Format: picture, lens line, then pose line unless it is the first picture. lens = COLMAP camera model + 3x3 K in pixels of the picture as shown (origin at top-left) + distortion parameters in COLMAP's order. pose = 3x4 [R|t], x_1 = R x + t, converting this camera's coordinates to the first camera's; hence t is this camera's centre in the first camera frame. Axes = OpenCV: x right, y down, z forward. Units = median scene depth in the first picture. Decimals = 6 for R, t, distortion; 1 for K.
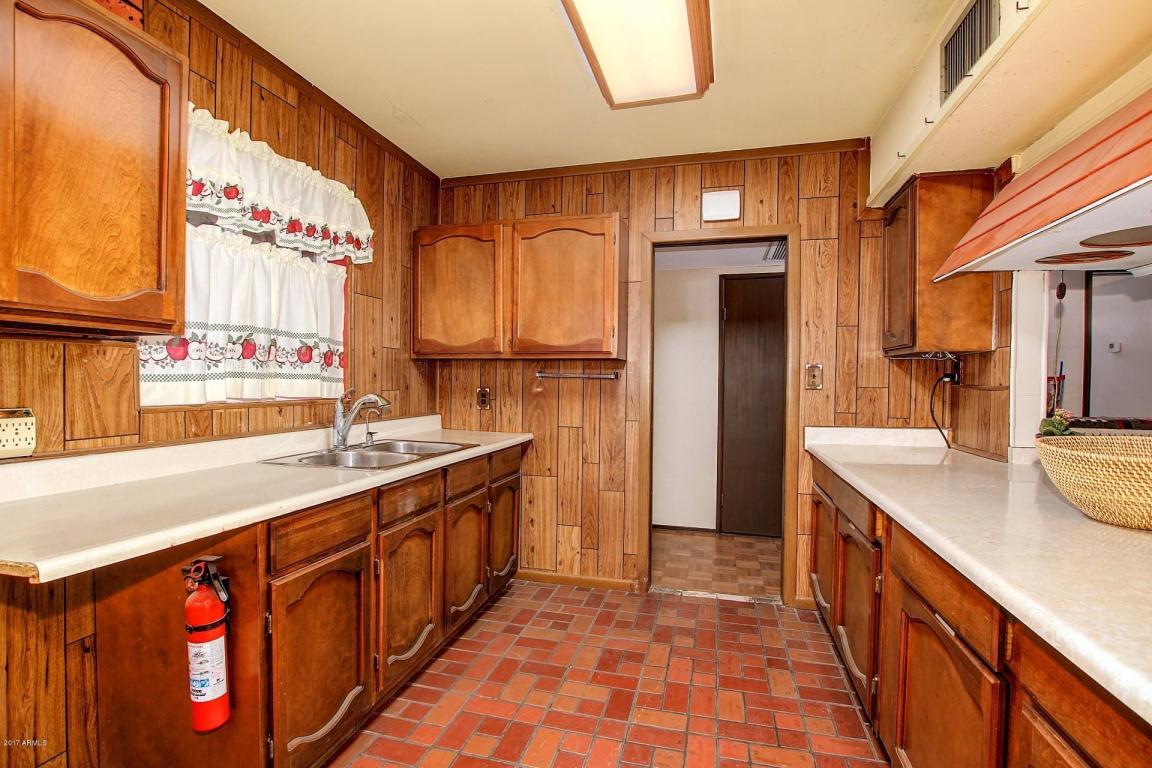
lens RADIAL K [[531.7, 0, 577.2], [0, 531.7, 384.1], [0, 0, 1]] dist [-0.005021, -0.000089]
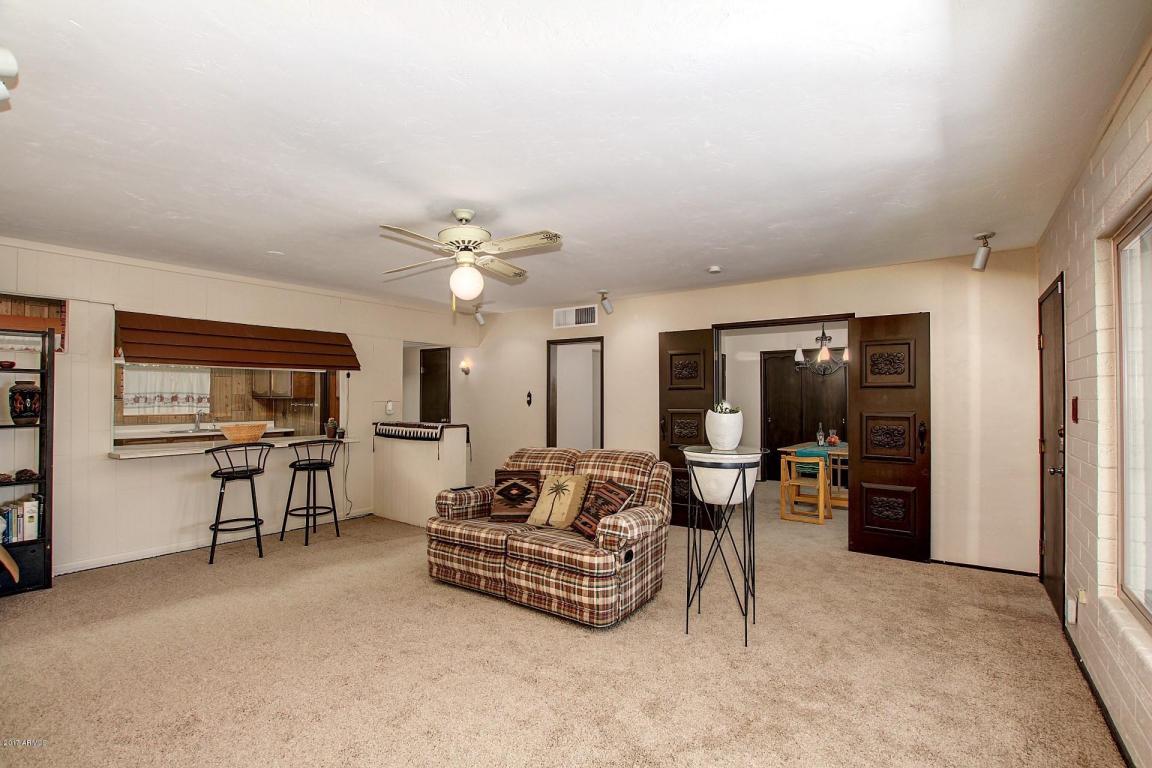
lens RADIAL K [[531.7, 0, 576.0], [0, 531.7, 388.4], [0, 0, 1]] dist [-0.005021, -0.000089]
pose [[0.938173, -0.014261, -0.345873, 2.387461], [0.006862, 0.999721, -0.022607, -0.030545], [0.346099, 0.018836, 0.938009, -0.987936]]
